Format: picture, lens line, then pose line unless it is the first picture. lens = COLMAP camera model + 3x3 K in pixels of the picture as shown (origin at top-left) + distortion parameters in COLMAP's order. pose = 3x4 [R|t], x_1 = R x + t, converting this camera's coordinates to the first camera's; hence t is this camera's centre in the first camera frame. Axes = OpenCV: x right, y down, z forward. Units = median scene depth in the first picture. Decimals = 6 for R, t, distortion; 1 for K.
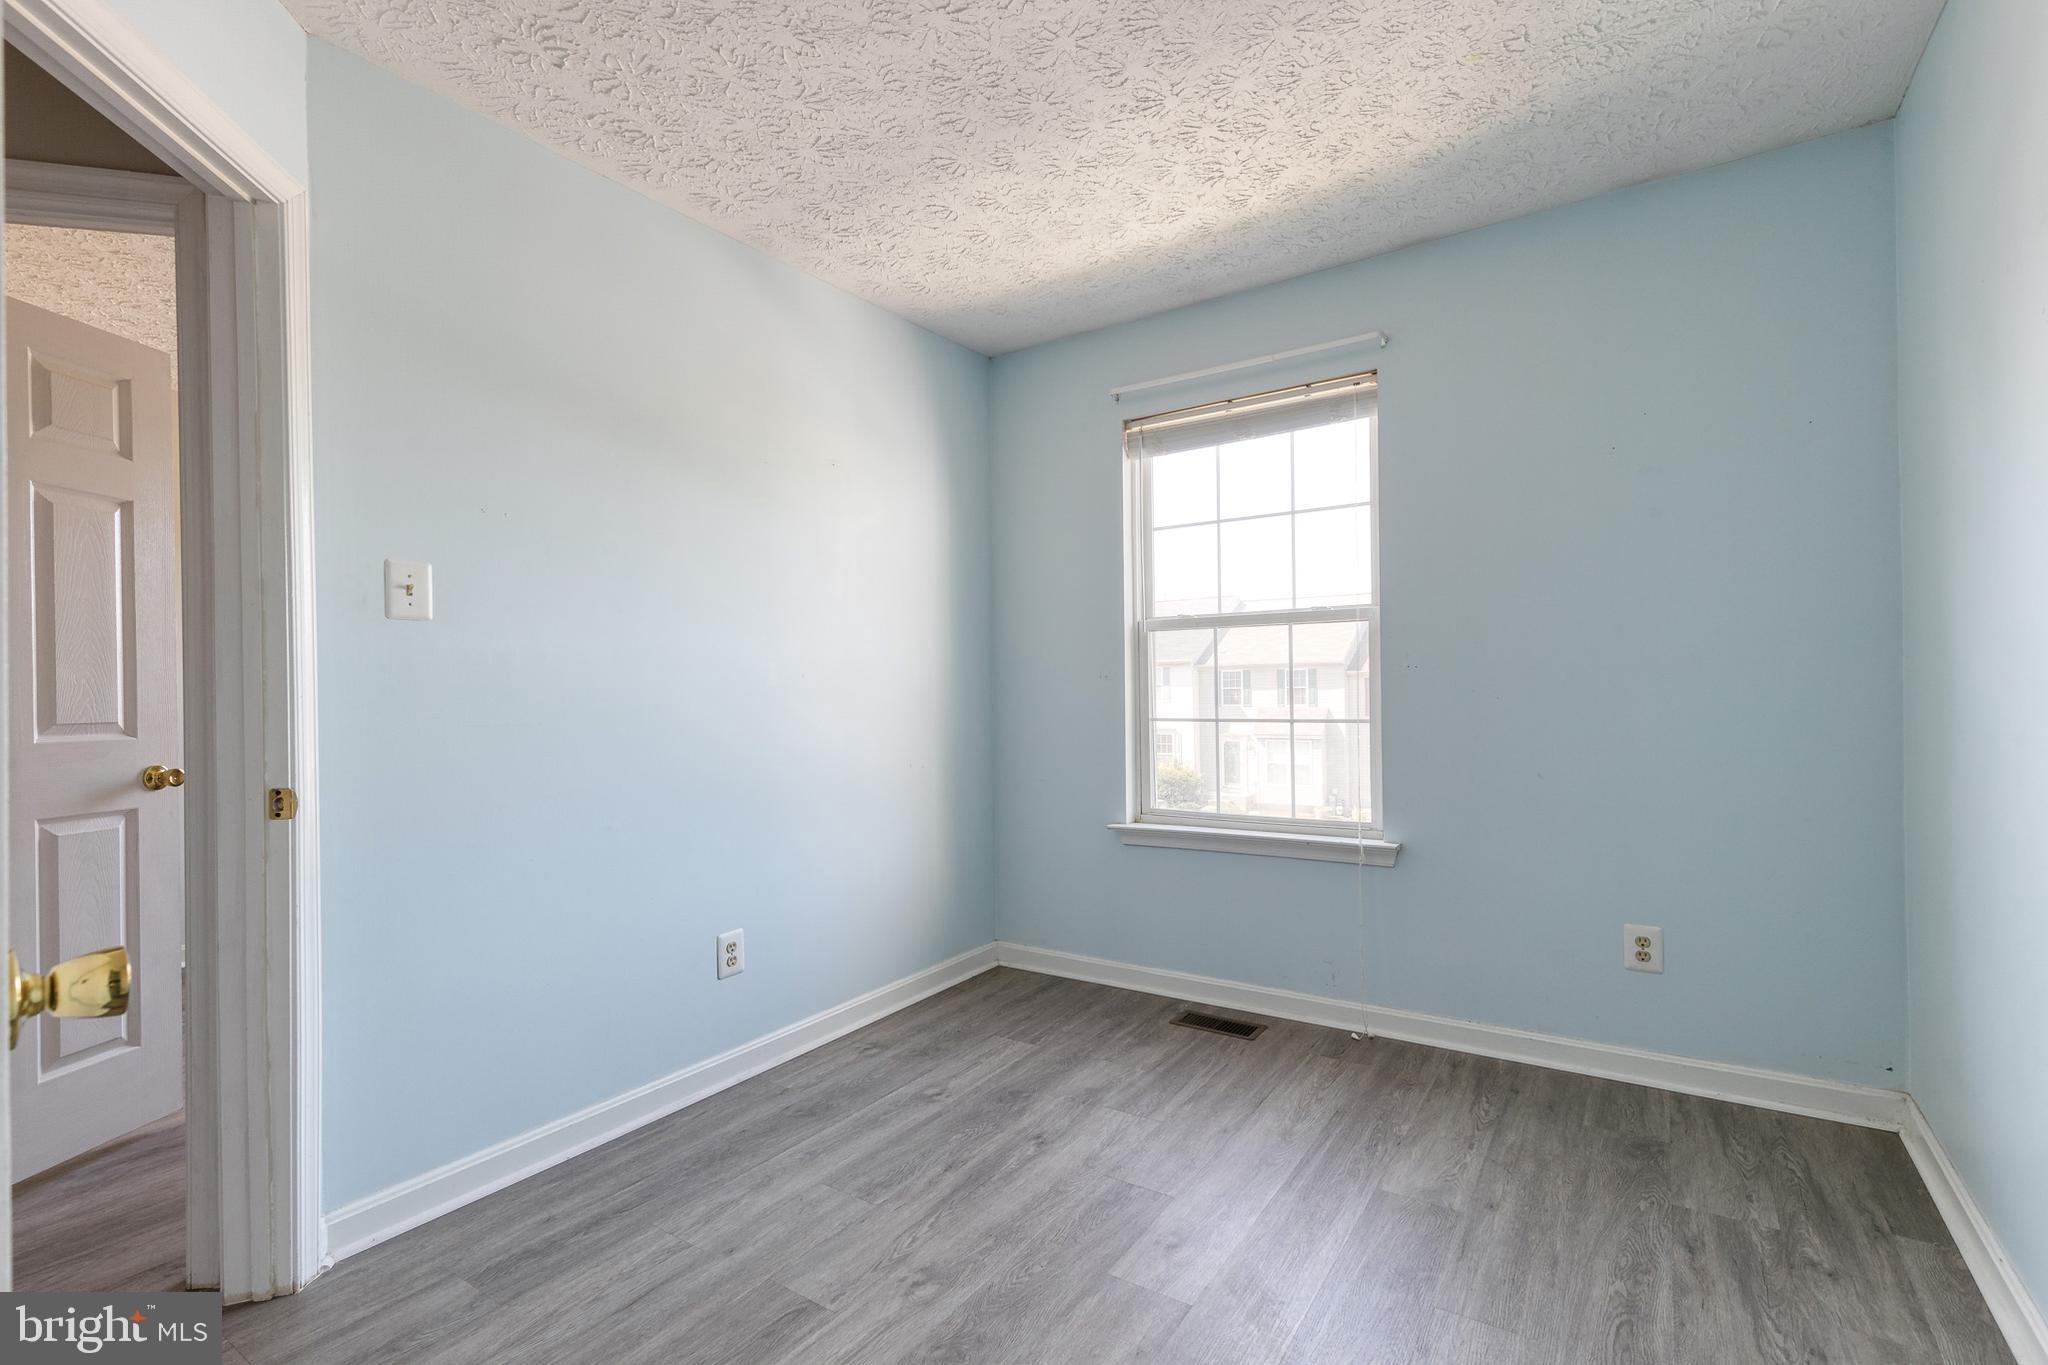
lens RADIAL K [[932.9, 0, 1038.0], [0, 932.9, 689.8], [0, 0, 1]] dist [0.019907, -0.001162]
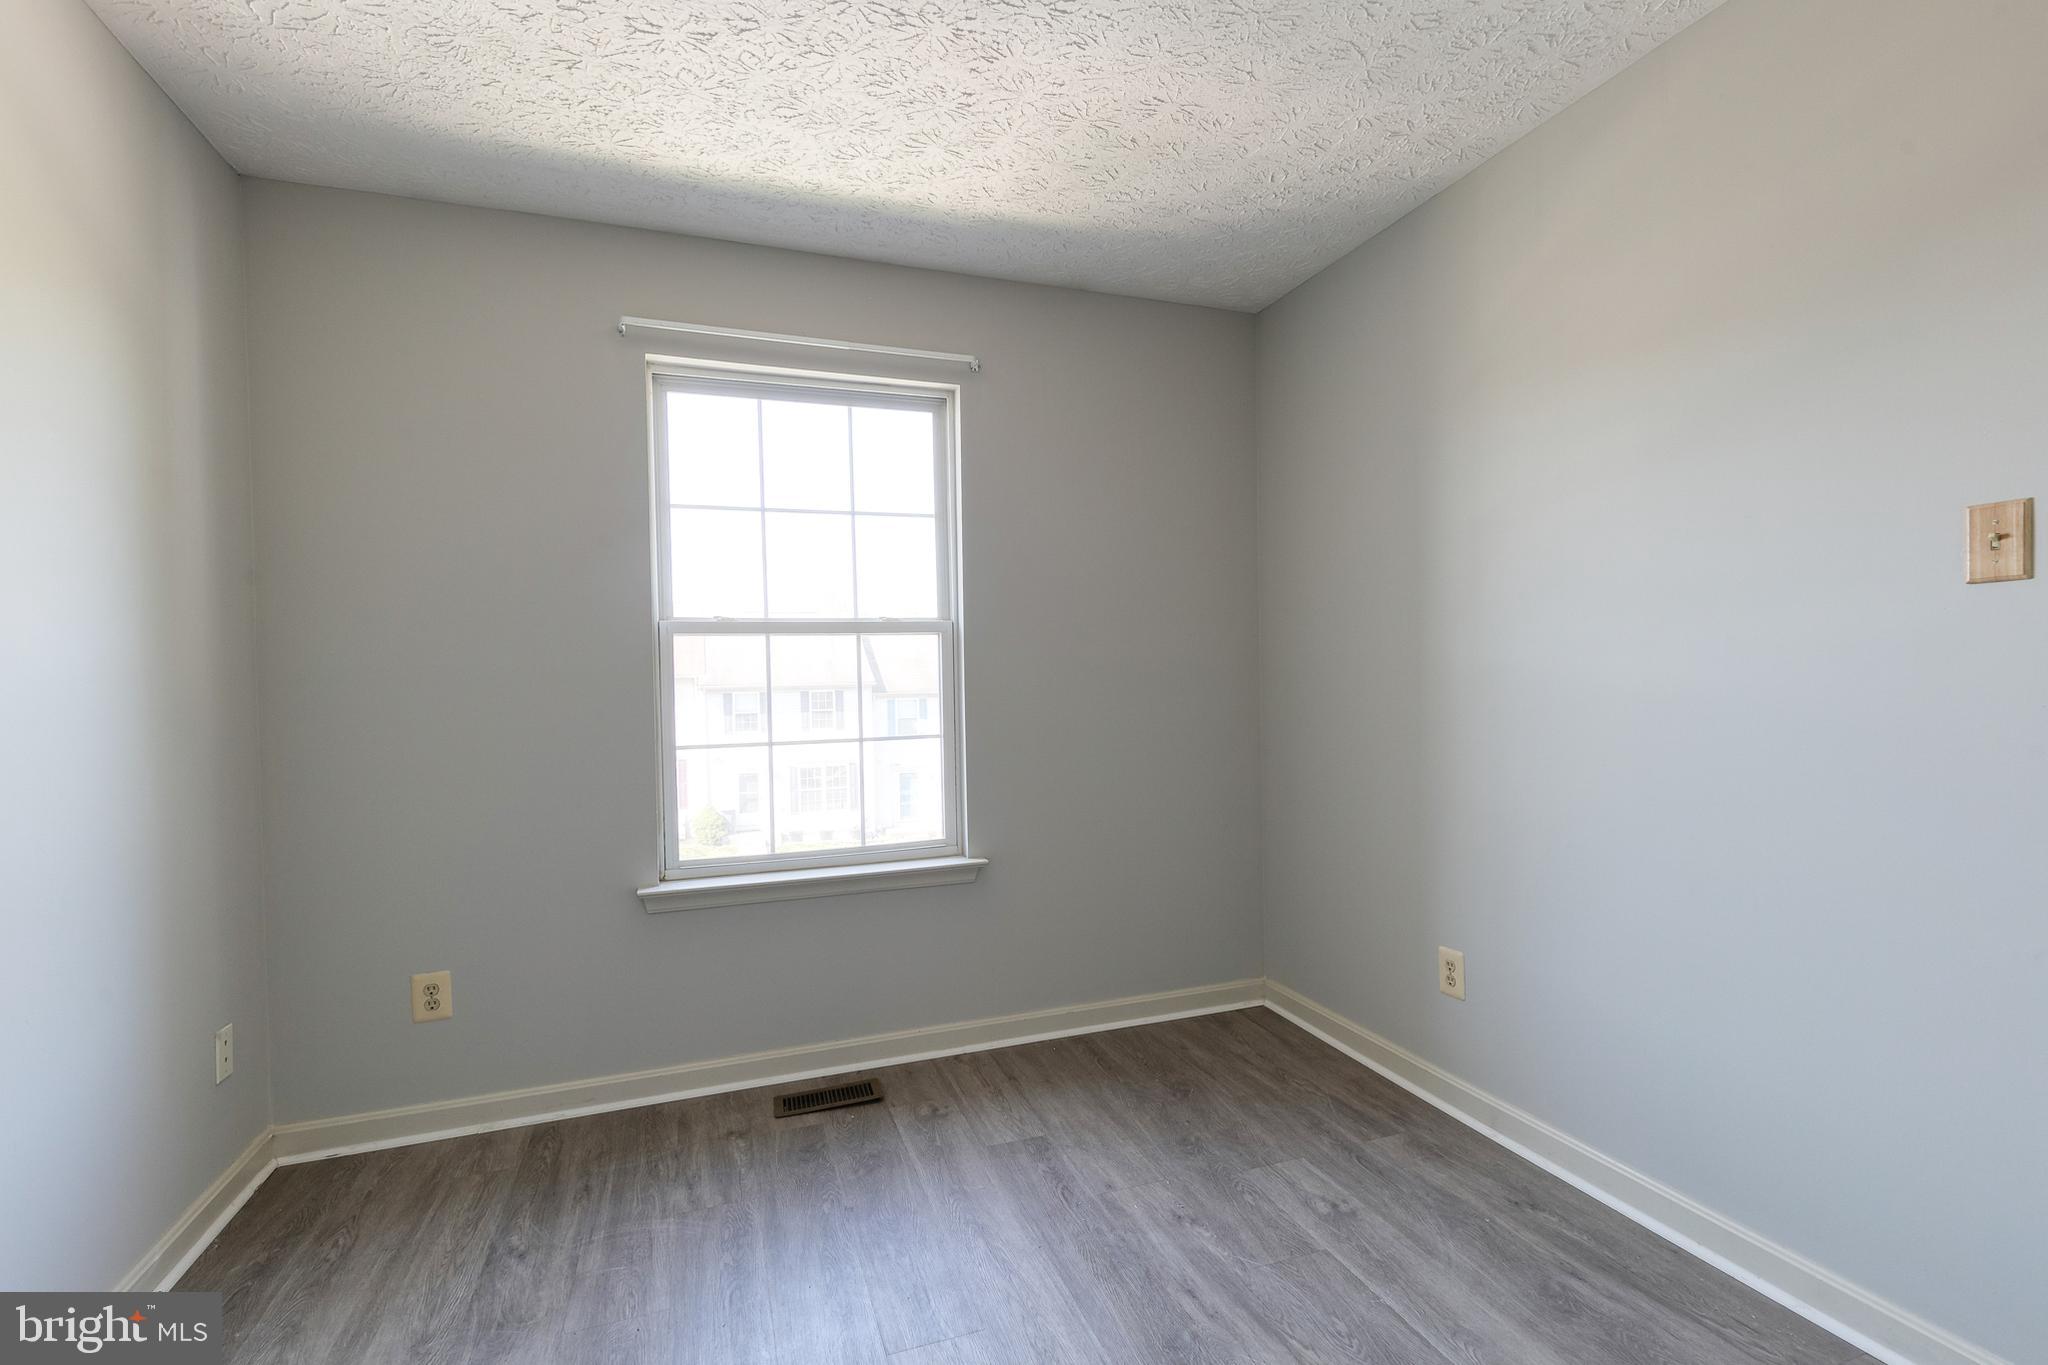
lens RADIAL K [[936.8, 0, 1168.6], [0, 936.8, 684.3], [0, 0, 1]] dist [0.020926, -0.000056]
pose [[0.633724, 0.002498, 0.773555, -0.245565], [0.017846, 0.999681, -0.017849, 0.000143], [-0.773353, 0.025116, 0.633477, 0.187133]]
